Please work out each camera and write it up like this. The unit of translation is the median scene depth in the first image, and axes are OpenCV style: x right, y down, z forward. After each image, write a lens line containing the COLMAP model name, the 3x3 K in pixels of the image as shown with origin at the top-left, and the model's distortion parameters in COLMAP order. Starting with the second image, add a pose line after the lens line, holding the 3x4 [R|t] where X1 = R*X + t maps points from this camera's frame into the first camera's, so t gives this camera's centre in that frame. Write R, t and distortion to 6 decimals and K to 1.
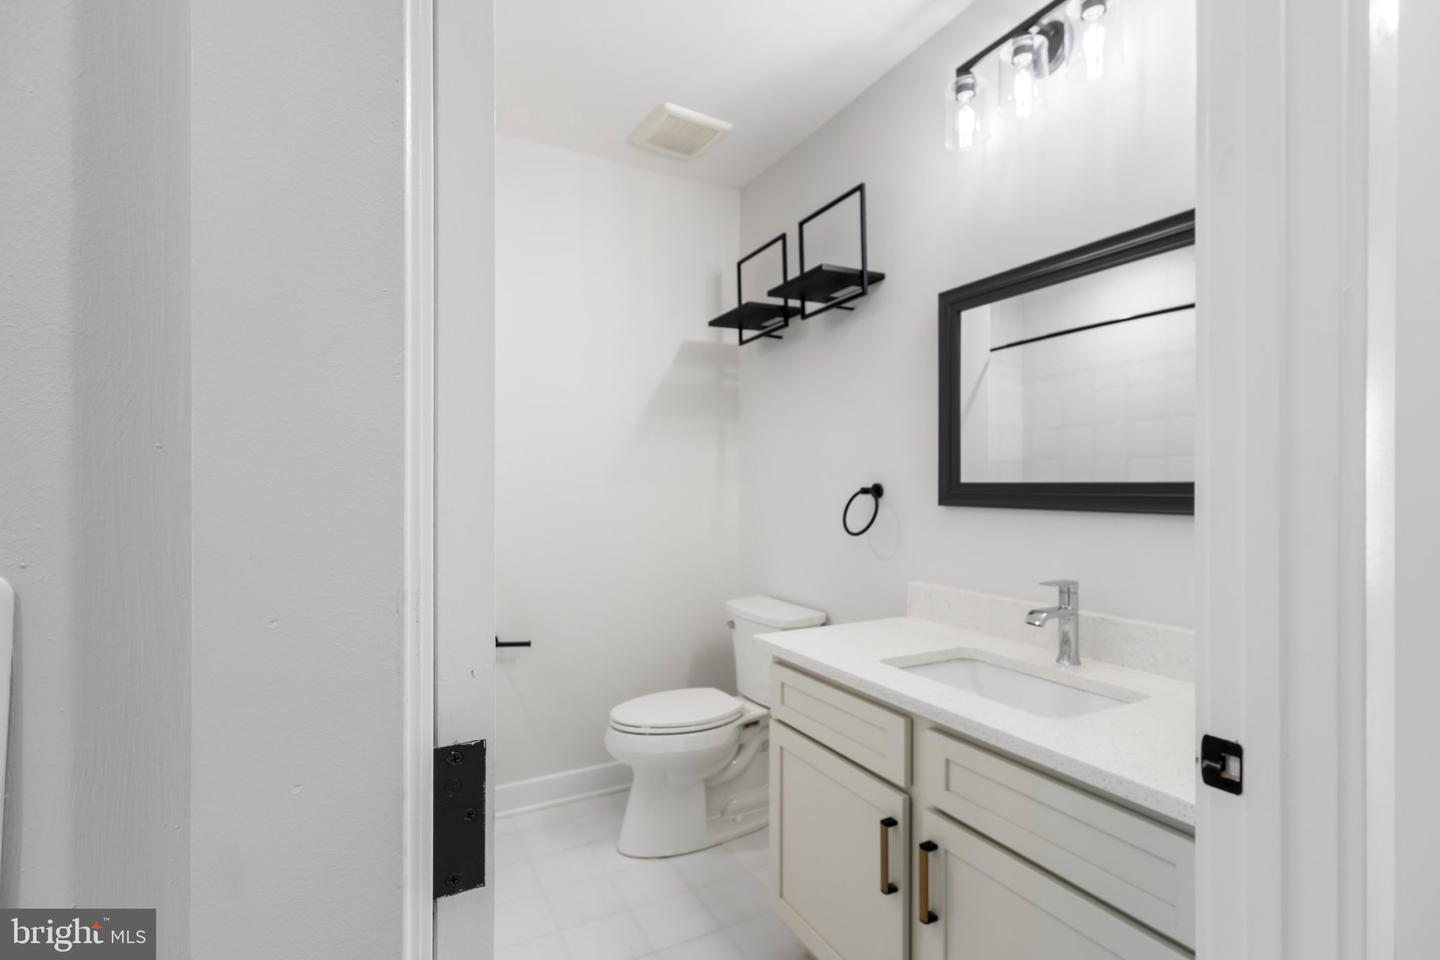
lens RADIAL K [[664.0, 0, 720.2], [0, 664.0, 485.0], [0, 0, 1]] dist [-0.001015, -0.000811]
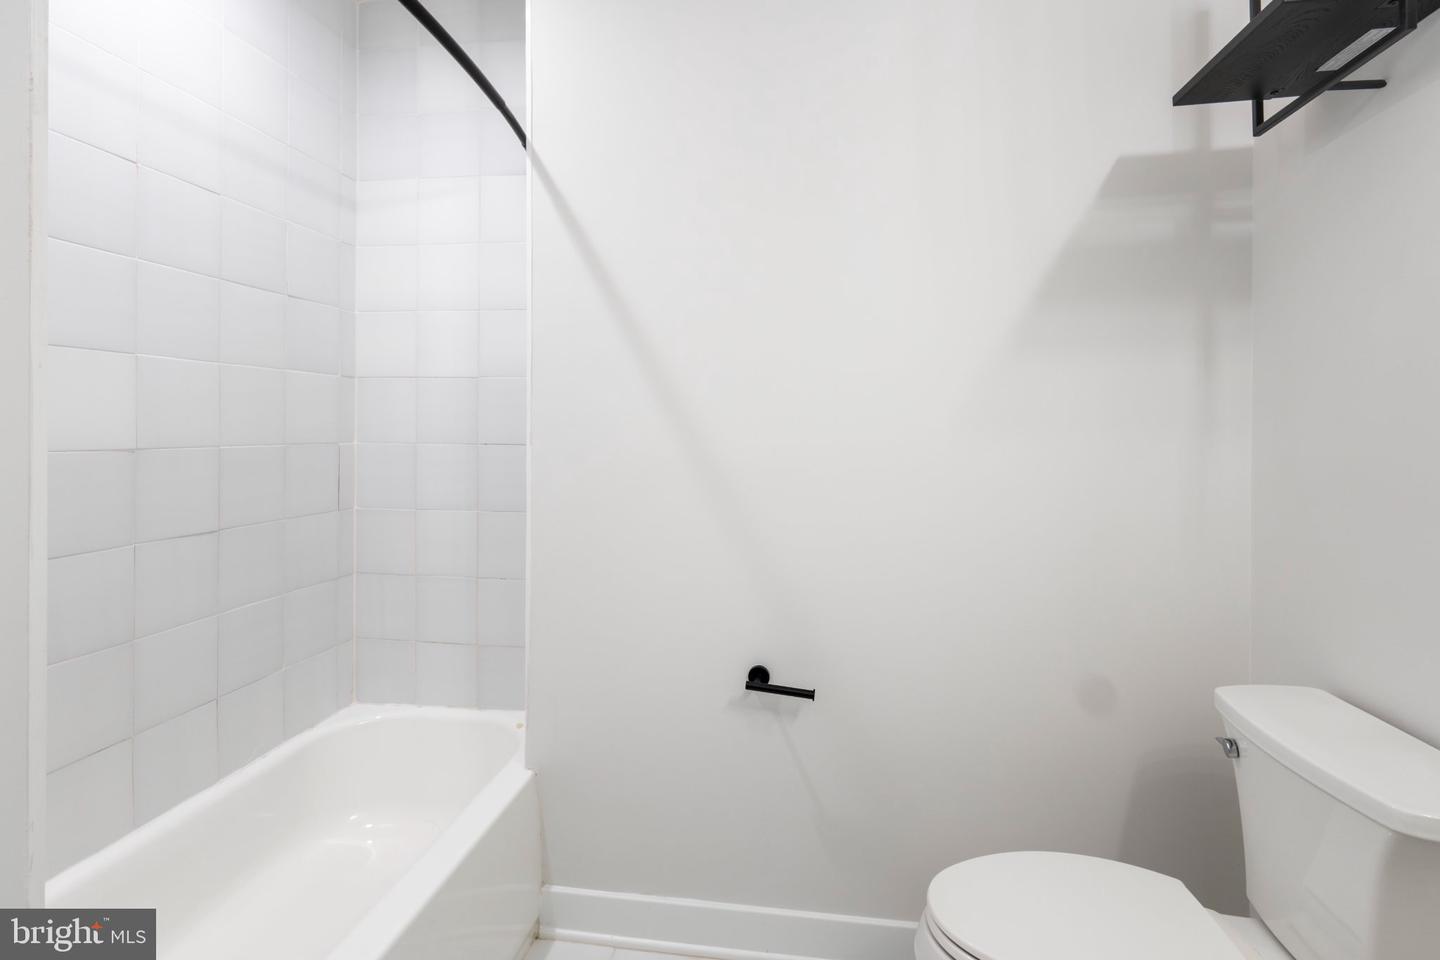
lens RADIAL K [[664.0, 0, 715.1], [0, 664.0, 483.4], [0, 0, 1]] dist [-0.001015, -0.000811]
pose [[0.799807, 0.002352, -0.600252, 0.005510], [0.003006, 0.999964, 0.007923, 0.033671], [0.600249, -0.008141, 0.799772, 0.388436]]
